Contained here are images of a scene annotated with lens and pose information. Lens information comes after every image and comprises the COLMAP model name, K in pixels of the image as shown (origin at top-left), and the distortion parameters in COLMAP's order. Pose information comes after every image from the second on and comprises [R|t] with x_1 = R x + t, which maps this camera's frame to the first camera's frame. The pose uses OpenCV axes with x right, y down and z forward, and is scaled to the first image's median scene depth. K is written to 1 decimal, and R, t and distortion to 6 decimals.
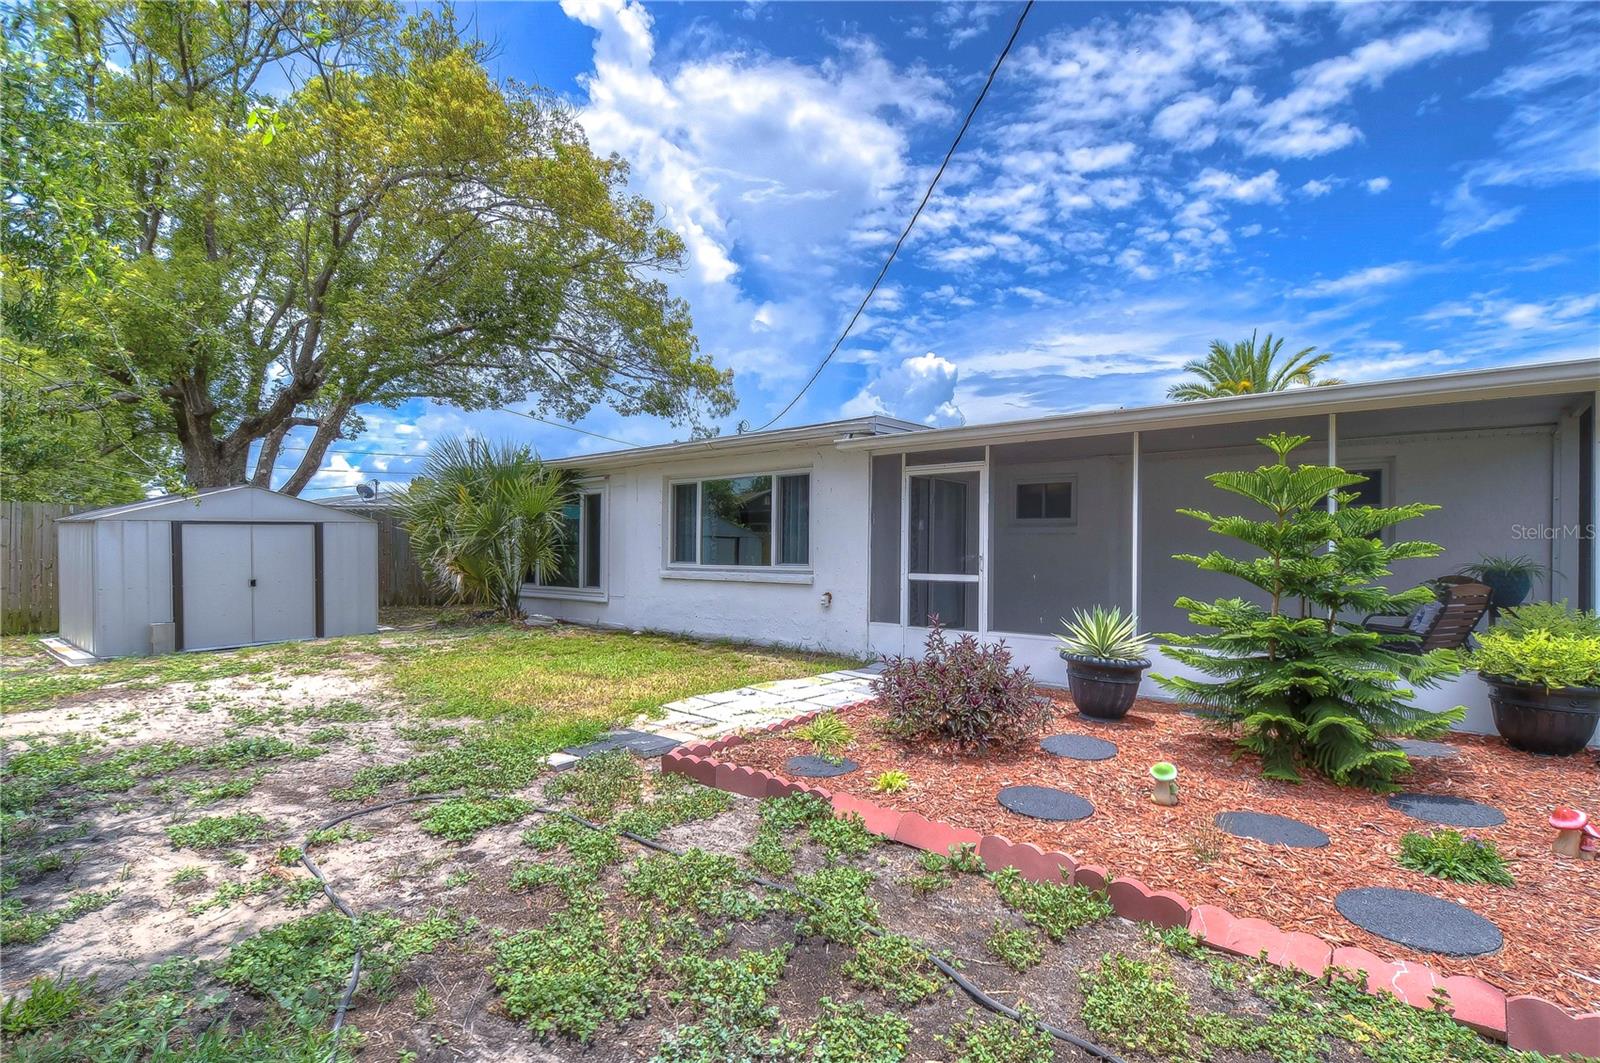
lens RADIAL K [[717.0, 0, 802.2], [0, 717.0, 556.5], [0, 0, 1]] dist [0.009560, -0.011560]
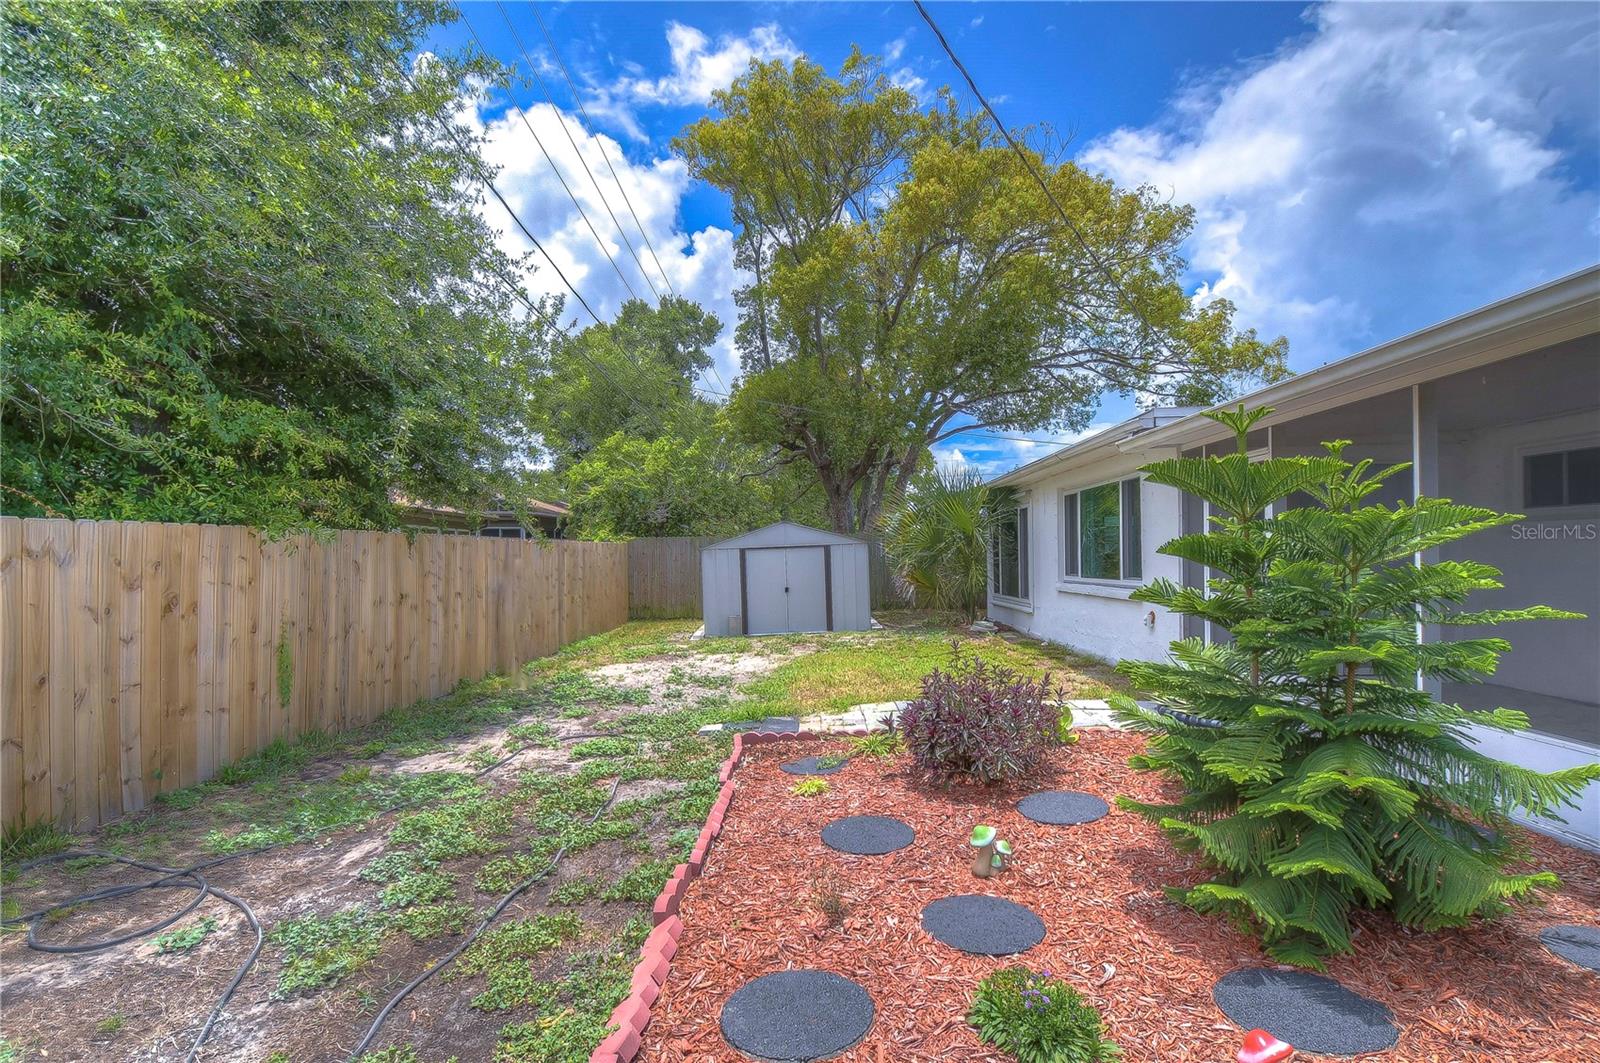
lens RADIAL K [[697.8, 0, 802.2], [0, 697.8, 559.3], [0, 0, 1]] dist [0.009586, -0.007634]
pose [[0.696202, -0.016618, -0.717654, 0.892021], [0.012433, 0.999861, -0.011091, -0.024818], [0.717739, -0.001202, 0.696312, 0.242446]]
